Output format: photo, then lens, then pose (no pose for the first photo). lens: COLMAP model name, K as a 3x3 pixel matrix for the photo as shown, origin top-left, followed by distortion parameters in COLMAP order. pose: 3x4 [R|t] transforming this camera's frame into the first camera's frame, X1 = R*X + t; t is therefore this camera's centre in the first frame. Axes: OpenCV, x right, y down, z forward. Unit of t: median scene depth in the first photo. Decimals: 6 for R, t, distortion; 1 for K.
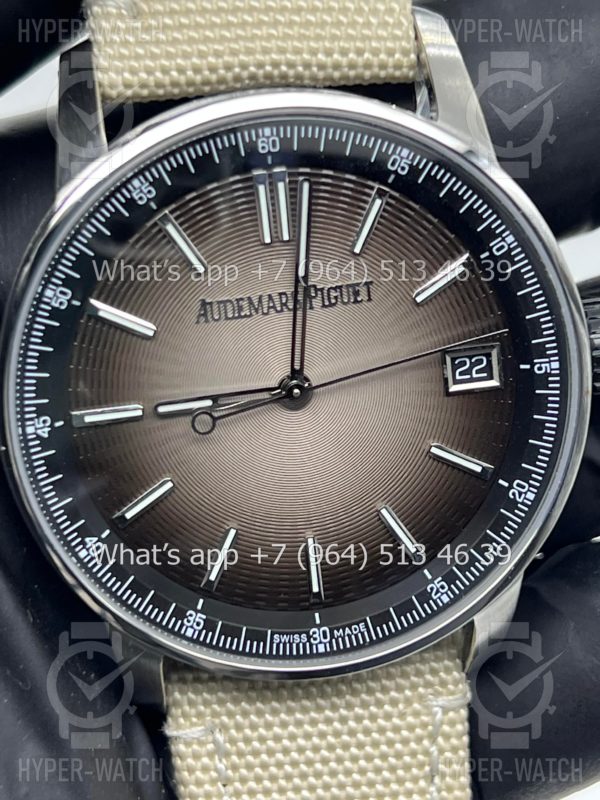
lens RADIAL K [[1819.3, 0, 297.0], [0, 1819.3, 401.3], [0, 0, 1]] dist [0.326034, 0.000000]
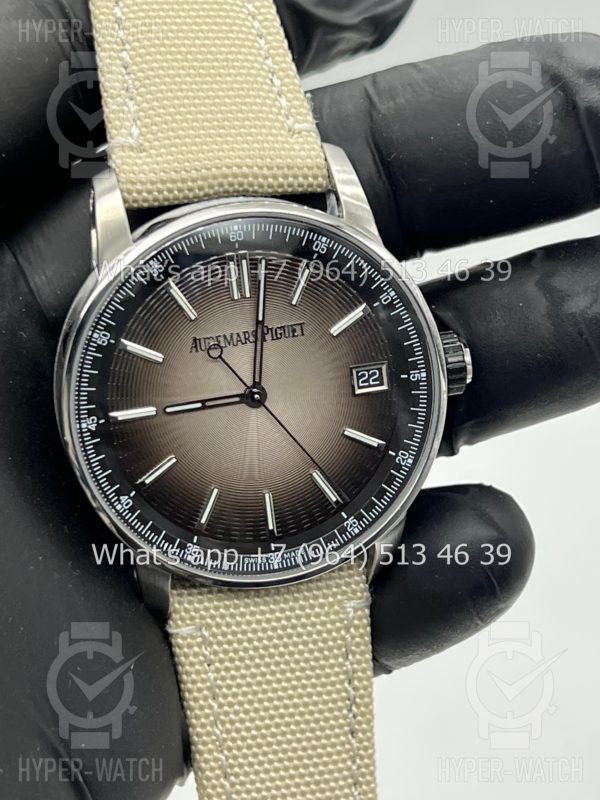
lens RADIAL K [[1819.3, 0, 303.1], [0, 1819.3, 399.2], [0, 0, 1]] dist [0.326034, 0.000000]
pose [[0.995263, -0.026650, 0.093491, -0.103494], [0.028813, 0.999346, -0.021857, 0.031418], [-0.092847, 0.024447, 0.995380, -0.514139]]
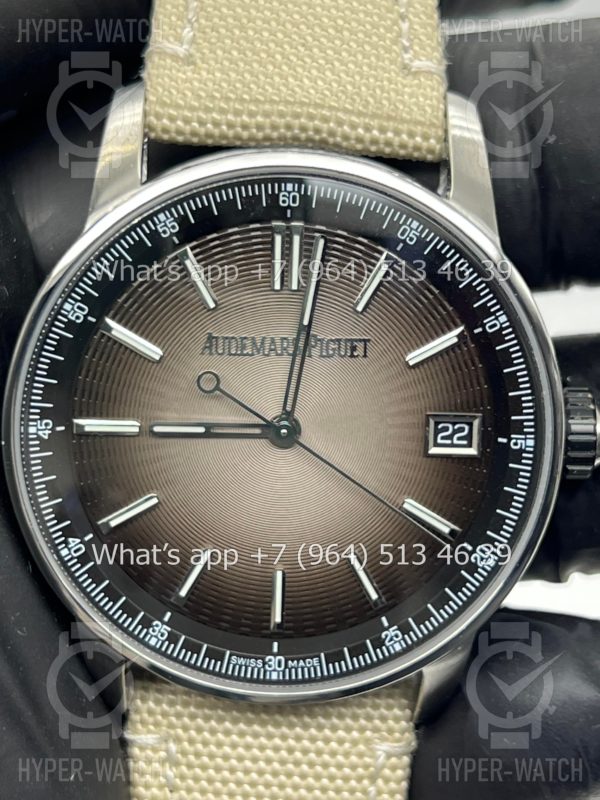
lens RADIAL K [[1819.3, 0, 306.3], [0, 1819.3, 408.7], [0, 0, 1]] dist [0.326034, 0.000000]
pose [[0.987750, 0.145626, -0.056058, 0.069738], [-0.147356, 0.988685, -0.028059, 0.009535], [0.051337, 0.035976, 0.998033, -0.062315]]
